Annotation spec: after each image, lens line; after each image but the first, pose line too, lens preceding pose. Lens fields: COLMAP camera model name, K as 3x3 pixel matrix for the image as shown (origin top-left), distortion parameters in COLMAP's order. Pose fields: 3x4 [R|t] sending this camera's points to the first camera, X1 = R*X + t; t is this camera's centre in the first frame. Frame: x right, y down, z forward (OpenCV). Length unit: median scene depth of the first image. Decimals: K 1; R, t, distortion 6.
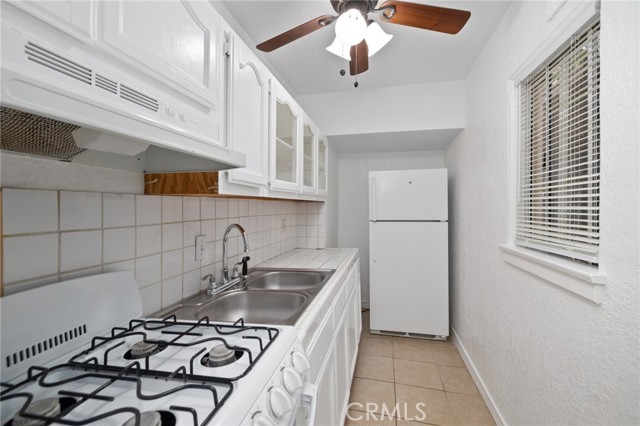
lens RADIAL K [[268.7, 0, 319.8], [0, 268.7, 208.0], [0, 0, 1]] dist [0.001769, 0.000166]
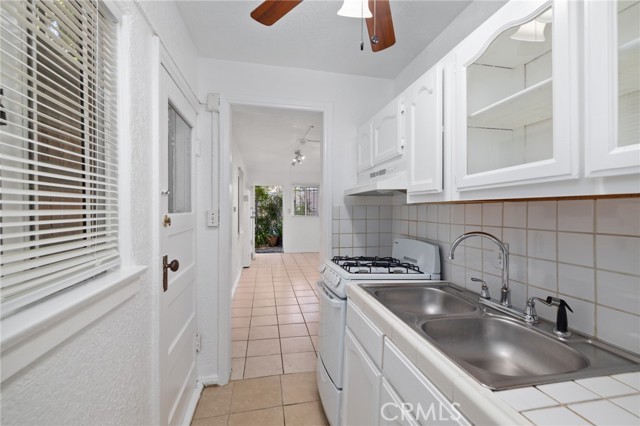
lens RADIAL K [[268.7, 0, 319.8], [0, 268.7, 208.0], [0, 0, 1]] dist [0.001769, 0.000166]
pose [[-0.905259, -0.007889, -0.424786, 0.573588], [-0.006636, 0.999968, -0.004428, -0.012169], [0.424808, -0.001190, -0.905283, 1.676240]]
